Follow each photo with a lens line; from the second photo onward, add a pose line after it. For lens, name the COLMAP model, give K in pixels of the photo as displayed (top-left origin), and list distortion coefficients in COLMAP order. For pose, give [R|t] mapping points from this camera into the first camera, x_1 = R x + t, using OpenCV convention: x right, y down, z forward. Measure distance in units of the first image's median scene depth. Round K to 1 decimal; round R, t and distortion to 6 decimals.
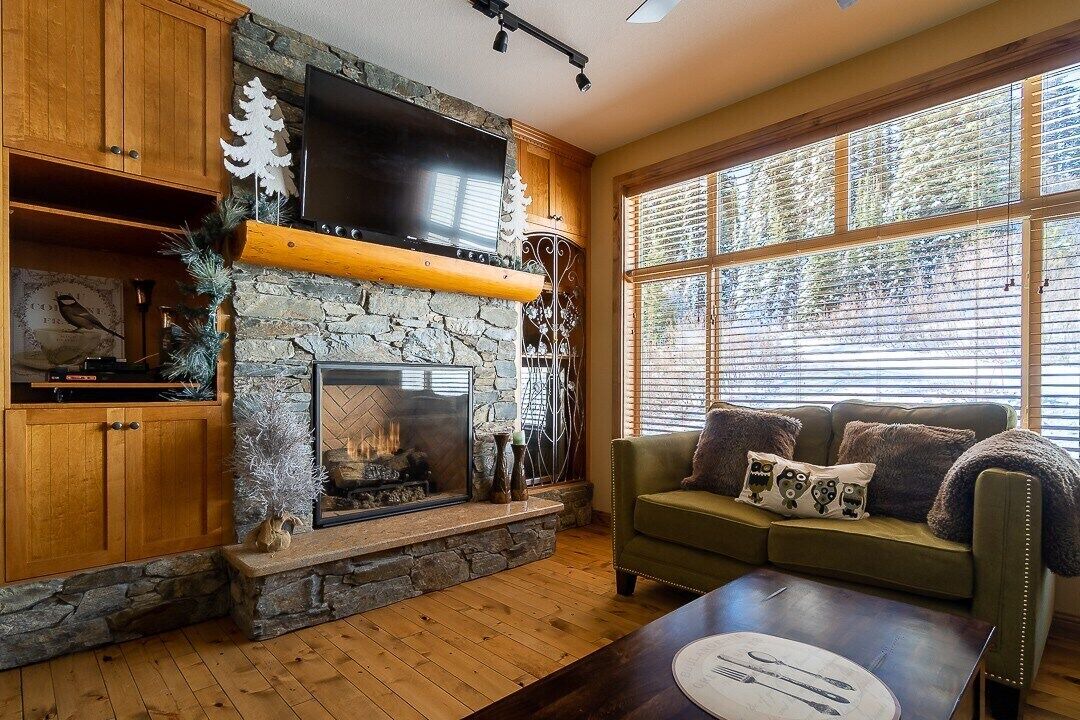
lens RADIAL K [[559.5, 0, 532.5], [0, 559.5, 390.0], [0, 0, 1]] dist [-0.003778, -0.001621]
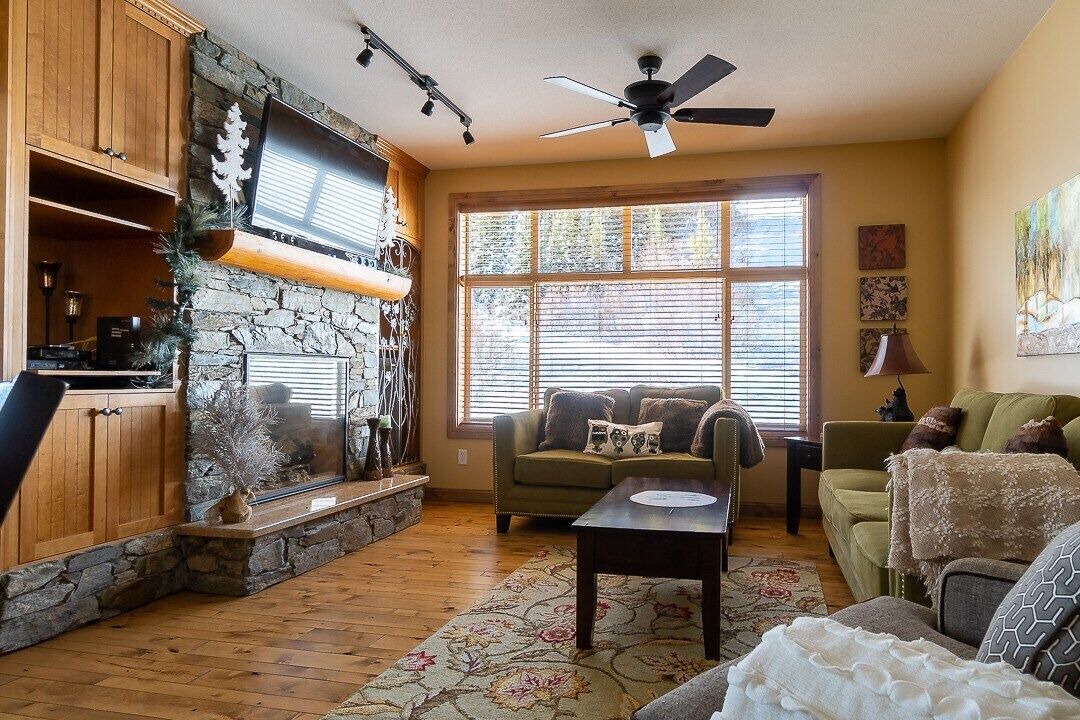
lens RADIAL K [[690.0, 0, 609.1], [0, 690.0, 367.7], [0, 0, 1]] dist [-0.003357, -0.001392]
pose [[0.817805, 0.009676, 0.575414, -0.617607], [0.001907, 0.999808, -0.019524, 0.007298], [-0.575493, 0.017064, 0.817629, -0.526164]]
